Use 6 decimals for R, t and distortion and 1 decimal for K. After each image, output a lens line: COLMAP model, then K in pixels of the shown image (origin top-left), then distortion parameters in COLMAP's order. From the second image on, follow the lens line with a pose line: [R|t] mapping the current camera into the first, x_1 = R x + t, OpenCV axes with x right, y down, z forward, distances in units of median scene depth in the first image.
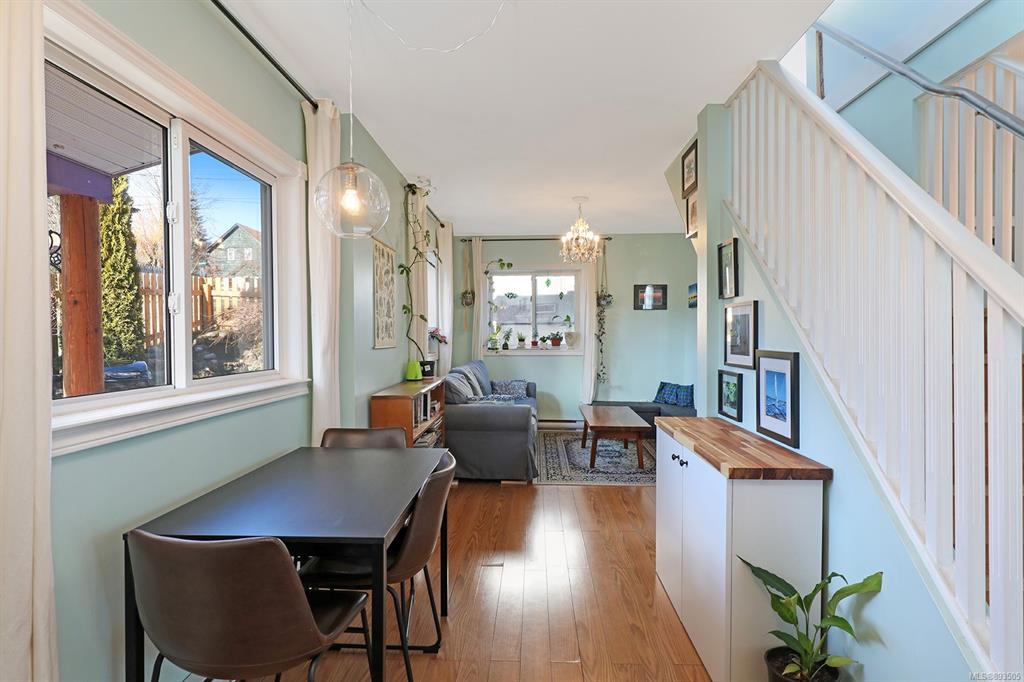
lens RADIAL K [[639.9, 0, 423.7], [0, 639.9, 342.0], [0, 0, 1]] dist [-0.004024, -0.001258]
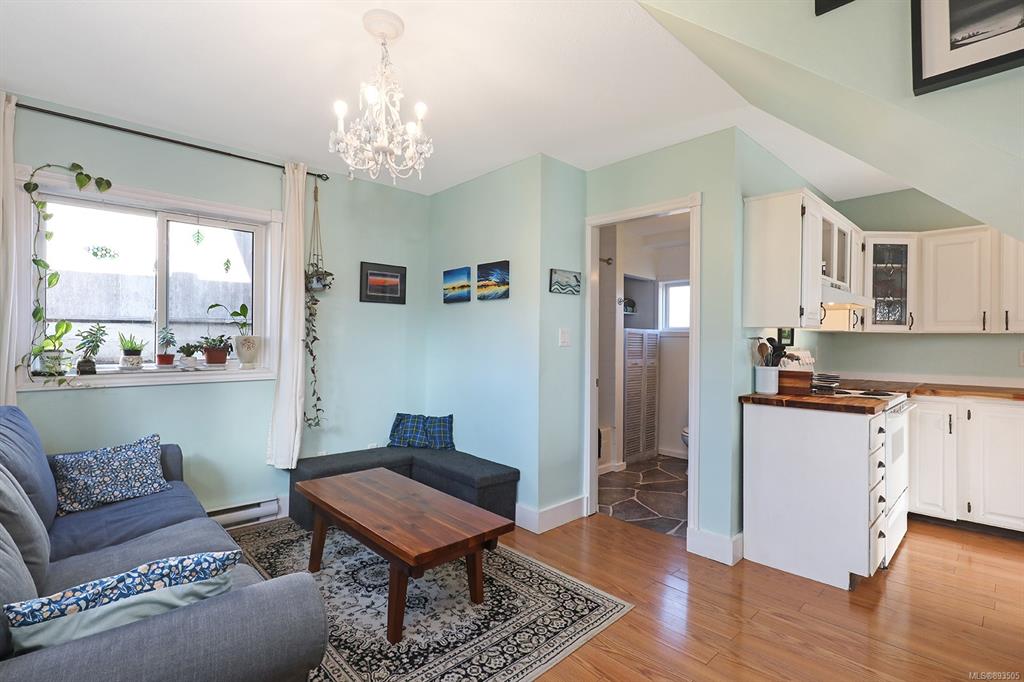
lens RADIAL K [[512.6, 0, 534.8], [0, 512.6, 339.7], [0, 0, 1]] dist [-0.000646, -0.000400]
pose [[0.582455, 0.008492, 0.812819, 0.027344], [0.003772, 0.999906, -0.013149, -0.007763], [-0.812854, 0.010725, 0.582368, 0.704702]]
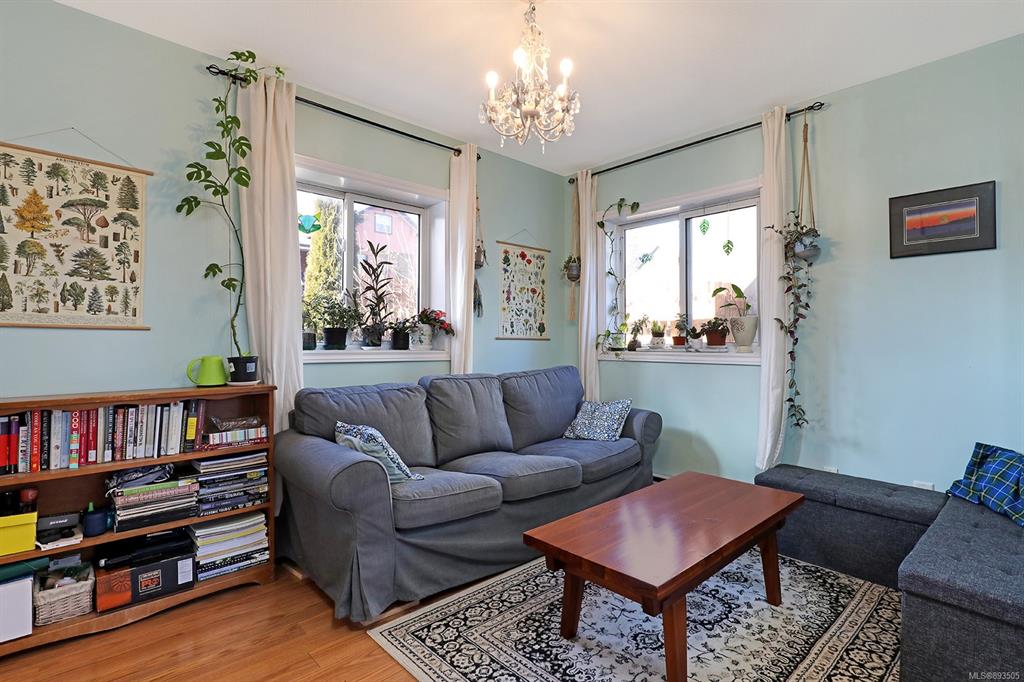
lens RADIAL K [[512.1, 0, 470.2], [0, 512.1, 339.9], [0, 0, 1]] dist [-0.000007, 0.000044]
pose [[0.746850, 0.006138, -0.664965, 0.427338], [-0.021356, 0.999663, -0.014758, 0.015614], [0.664650, 0.025223, 0.746729, 0.706377]]
